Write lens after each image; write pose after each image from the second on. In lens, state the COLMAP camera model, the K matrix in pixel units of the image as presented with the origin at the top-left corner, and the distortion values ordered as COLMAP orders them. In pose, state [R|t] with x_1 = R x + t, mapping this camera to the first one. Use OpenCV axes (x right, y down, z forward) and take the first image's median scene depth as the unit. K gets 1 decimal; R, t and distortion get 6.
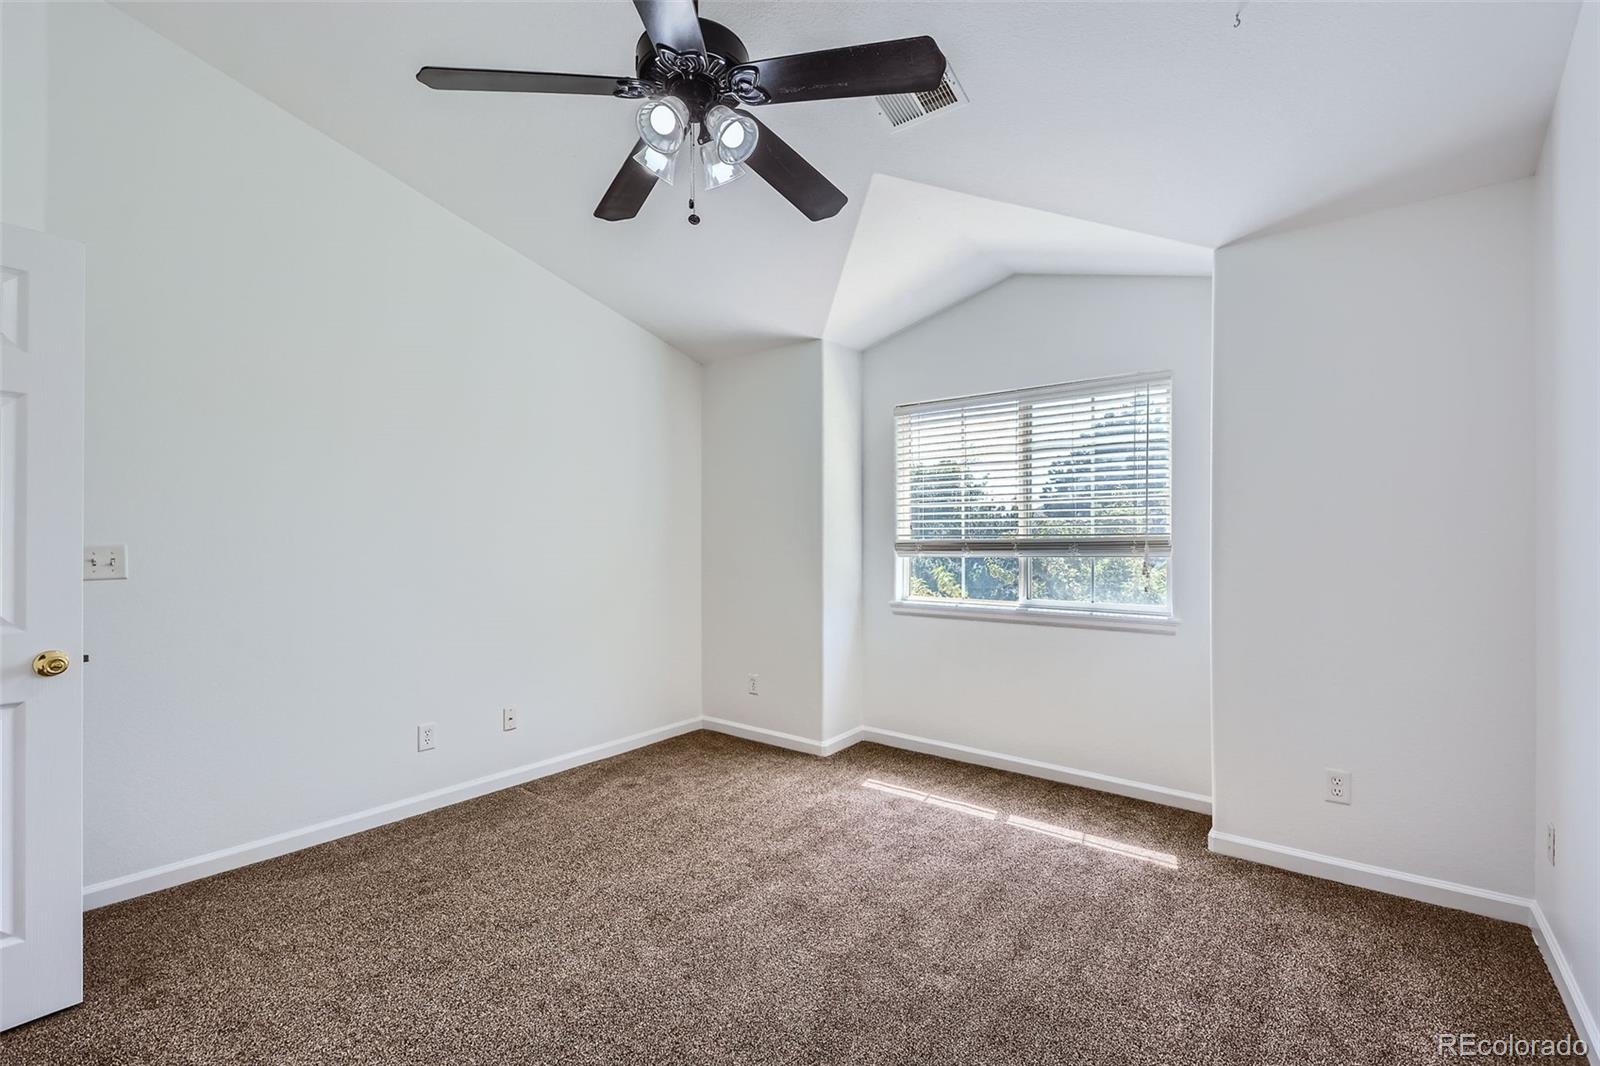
lens RADIAL K [[710.8, 0, 794.2], [0, 710.8, 517.0], [0, 0, 1]] dist [0.044533, -0.021522]
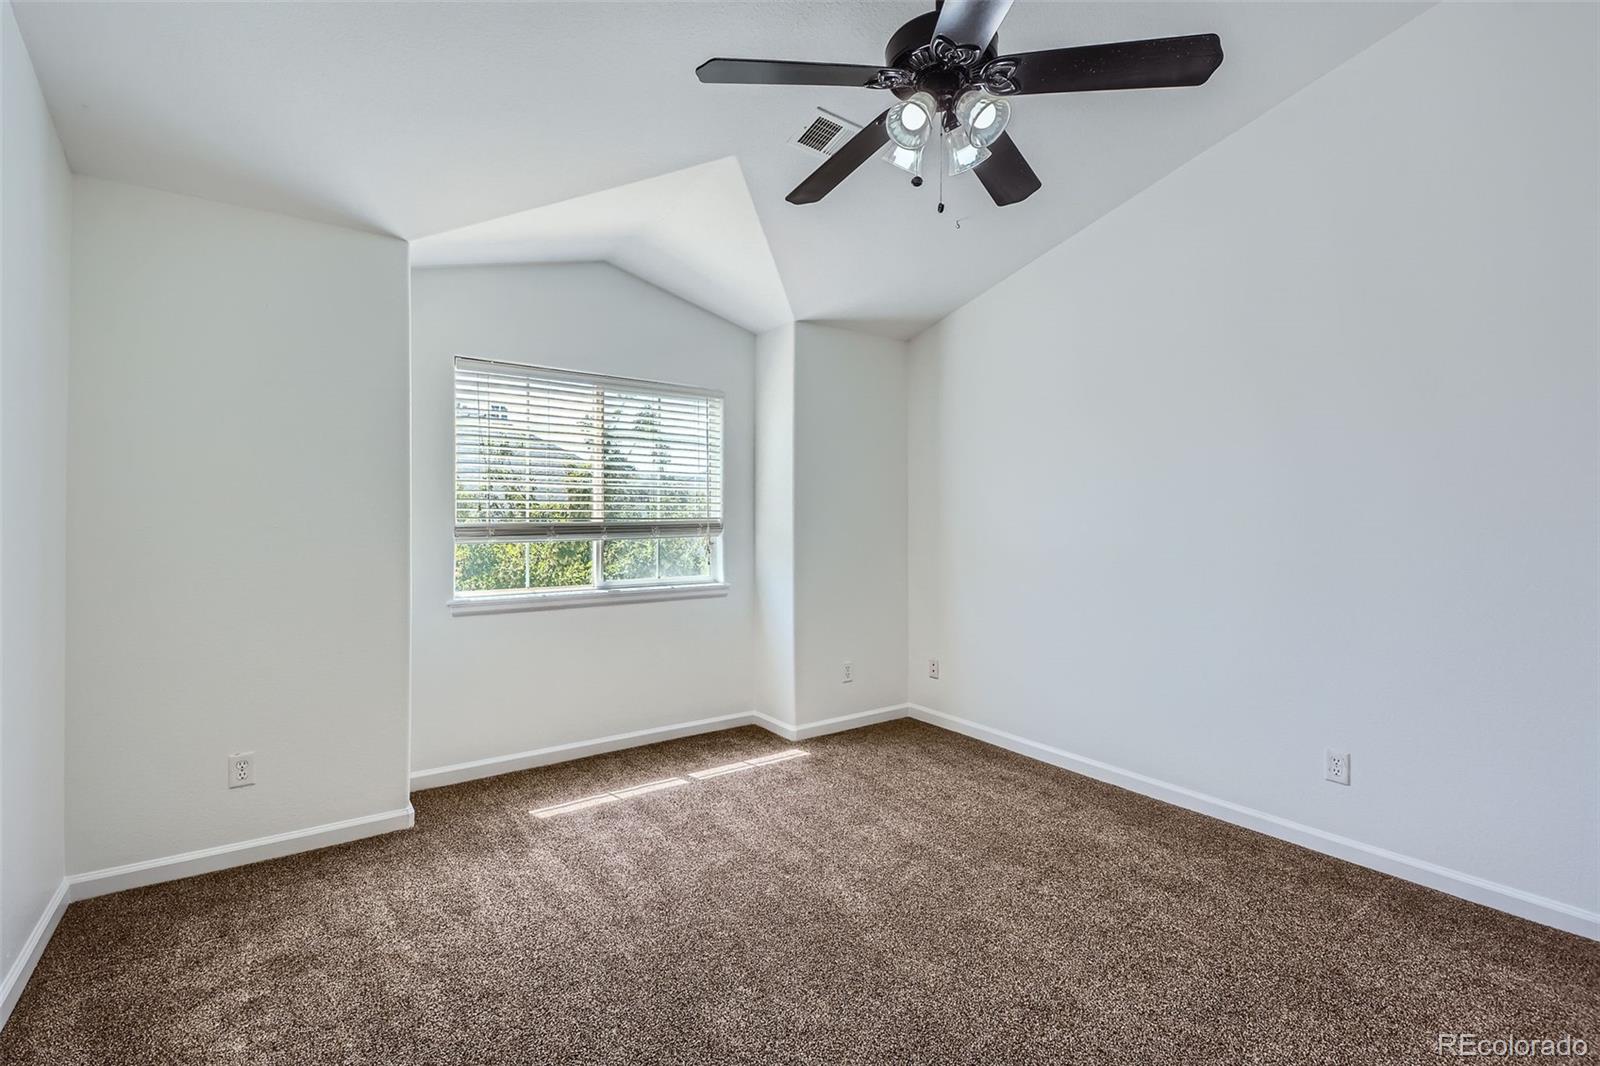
lens RADIAL K [[696.4, 0, 798.1], [0, 696.4, 507.7], [0, 0, 1]] dist [0.063355, -0.031584]
pose [[0.291435, 0.020367, 0.956374, -0.613560], [-0.028305, 0.999519, -0.012661, 0.016066], [-0.956172, -0.023381, 0.291872, 0.490716]]
